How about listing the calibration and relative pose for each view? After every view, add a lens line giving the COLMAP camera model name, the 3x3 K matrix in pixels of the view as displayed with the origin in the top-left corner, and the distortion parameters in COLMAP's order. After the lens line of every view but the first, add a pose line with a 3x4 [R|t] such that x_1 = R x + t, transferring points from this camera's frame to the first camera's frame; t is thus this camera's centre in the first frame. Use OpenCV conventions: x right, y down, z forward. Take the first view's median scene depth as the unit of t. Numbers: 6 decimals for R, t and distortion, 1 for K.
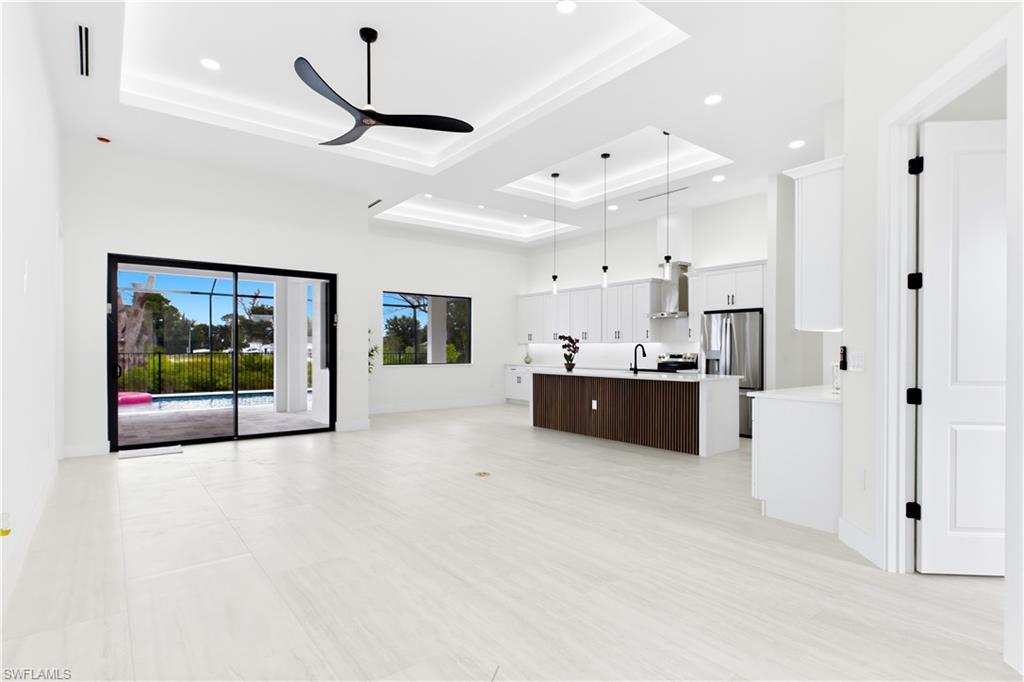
lens RADIAL K [[520.2, 0, 512.5], [0, 520.2, 350.4], [0, 0, 1]] dist [-0.002445, 0.001346]
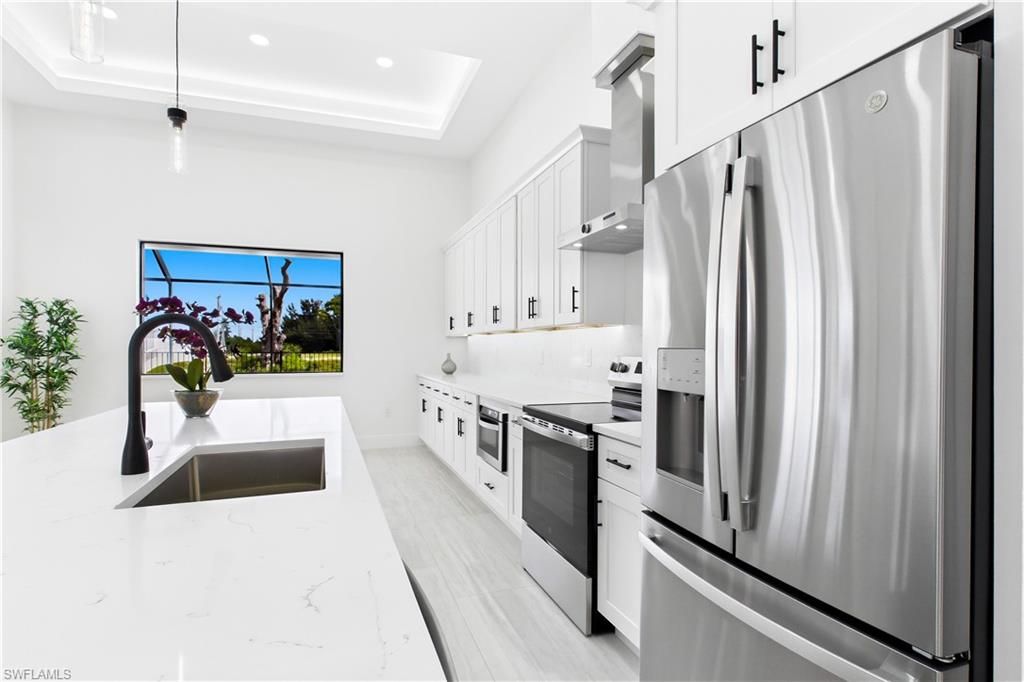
lens RADIAL K [[520.2, 0, 510.8], [0, 520.2, 345.4], [0, 0, 1]] dist [-0.002445, 0.001346]
pose [[0.953029, -0.002765, -0.302867, 0.370772], [0.000544, 0.999972, -0.007417, 0.000996], [0.302879, 0.006904, 0.953004, 0.767045]]
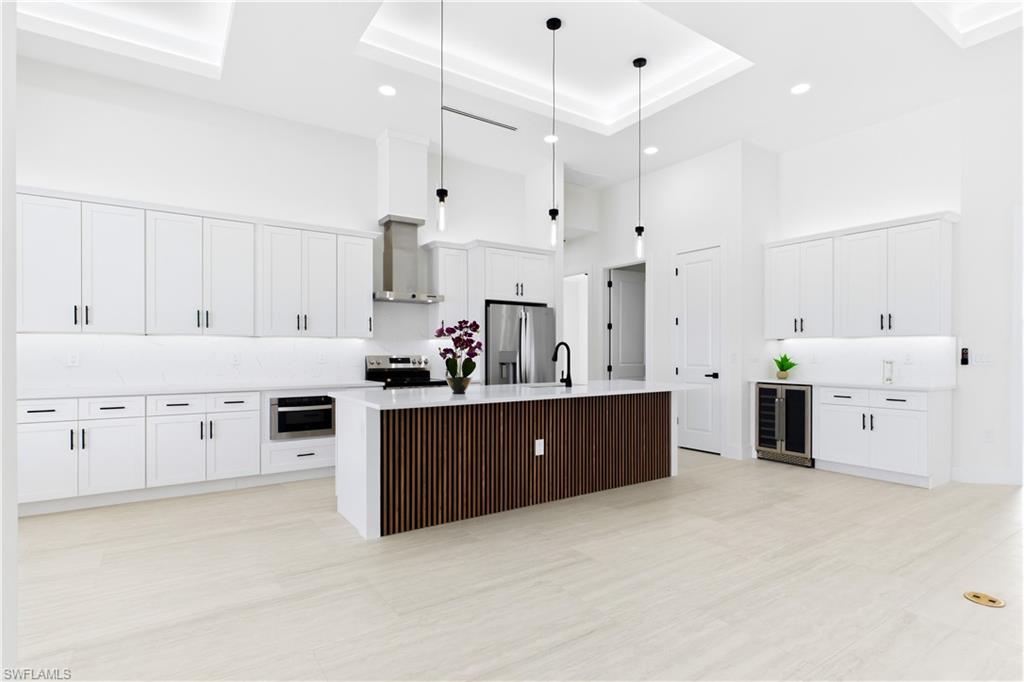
lens RADIAL K [[520.2, 0, 507.4], [0, 520.2, 353.7], [0, 0, 1]] dist [-0.002445, 0.001346]
pose [[0.076405, -0.006499, 0.997056, -0.379505], [0.000992, 0.999979, 0.006442, -0.001620], [-0.997076, 0.000497, 0.076410, 0.910738]]
